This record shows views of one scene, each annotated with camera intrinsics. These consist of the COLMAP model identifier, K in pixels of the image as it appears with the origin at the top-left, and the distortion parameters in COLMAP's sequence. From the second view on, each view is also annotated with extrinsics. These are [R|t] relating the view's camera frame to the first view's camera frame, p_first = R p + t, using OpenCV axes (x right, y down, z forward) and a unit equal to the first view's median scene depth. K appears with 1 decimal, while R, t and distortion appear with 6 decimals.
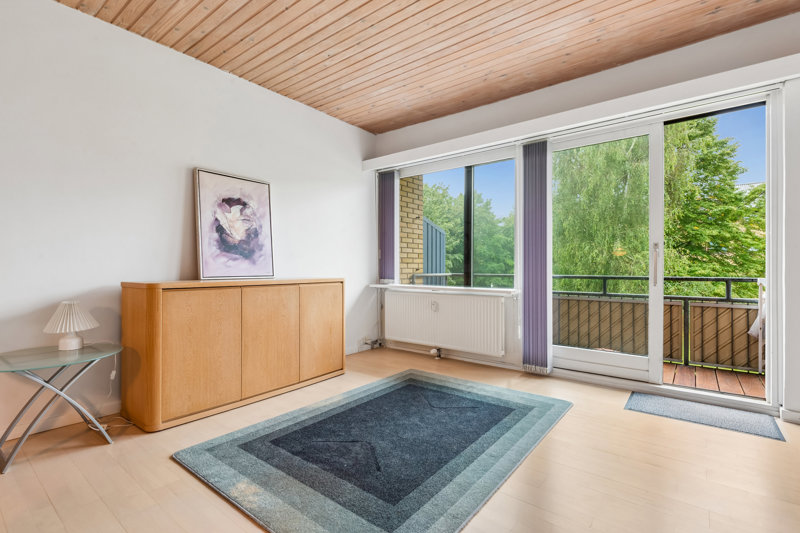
lens RADIAL K [[379.3, 0, 394.0], [0, 379.3, 265.3], [0, 0, 1]] dist [-0.001107, -0.000914]
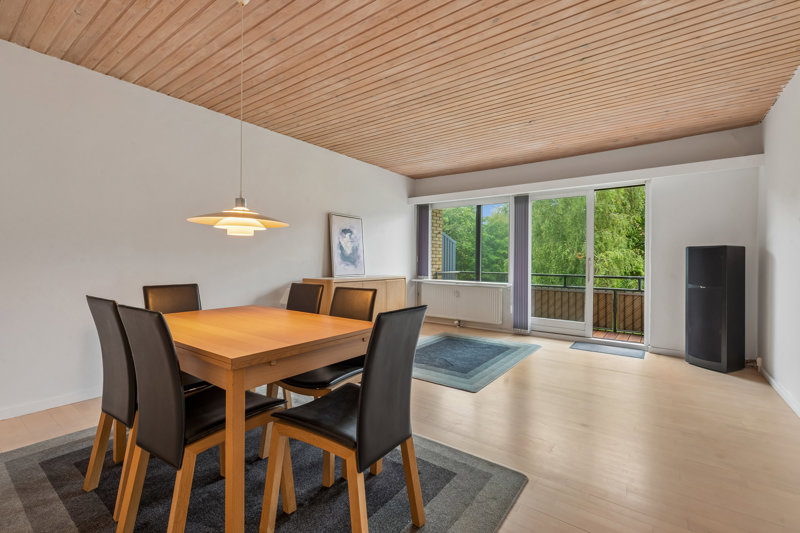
lens RADIAL K [[364.0, 0, 389.5], [0, 364.0, 259.2], [0, 0, 1]] dist [0.000066, -0.000033]
pose [[0.999644, 0.007974, 0.025455, -0.208649], [-0.008041, 0.999965, 0.002517, -0.036476], [-0.025434, -0.002721, 0.999673, -0.493268]]
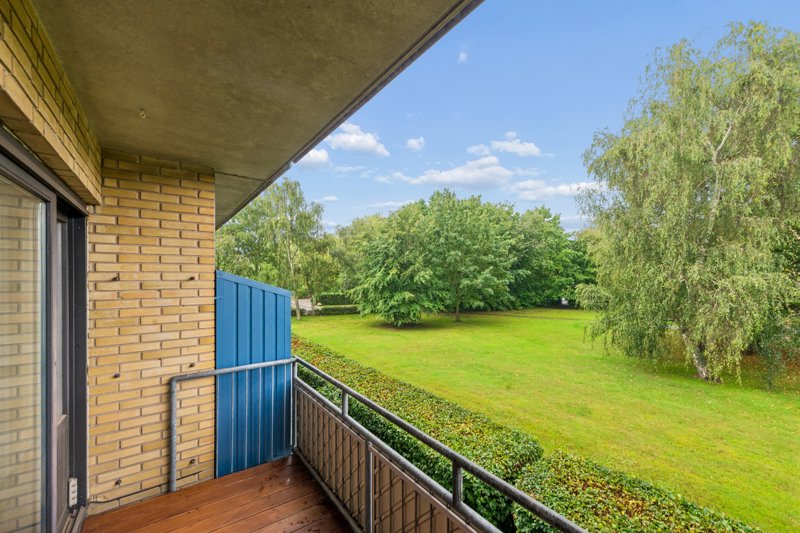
lens RADIAL K [[320.3, 0, 399.1], [0, 320.3, 276.2], [0, 0, 1]] dist [0.000651, 0.000141]
pose [[0.966961, -0.003587, -0.254899, 0.654634], [0.005090, 0.999973, 0.005238, -0.168902], [0.254874, -0.006362, 0.966953, 0.772060]]
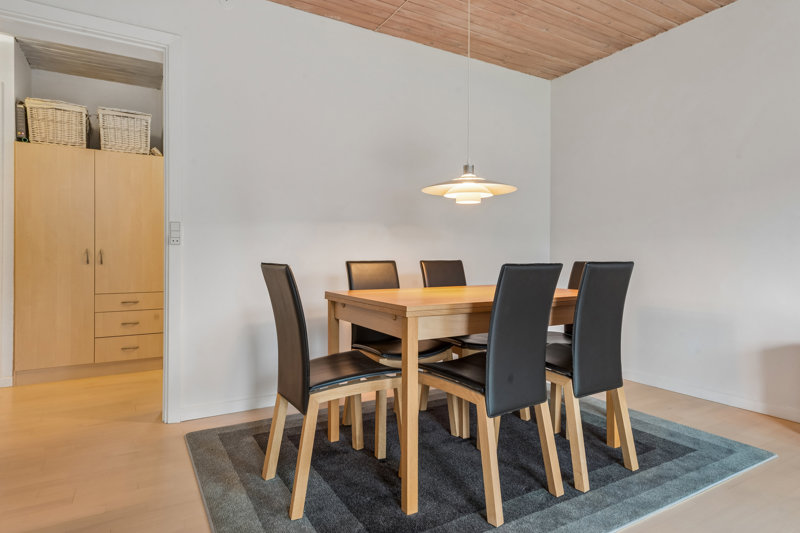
lens RADIAL K [[450.8, 0, 395.9], [0, 450.8, 260.7], [0, 0, 1]] dist [0.005532, 0.001468]
pose [[-0.368545, -0.000694, -0.929609, 0.184081], [0.001292, 0.999998, -0.001259, 0.011474], [0.929609, -0.001665, -0.368544, 0.119707]]
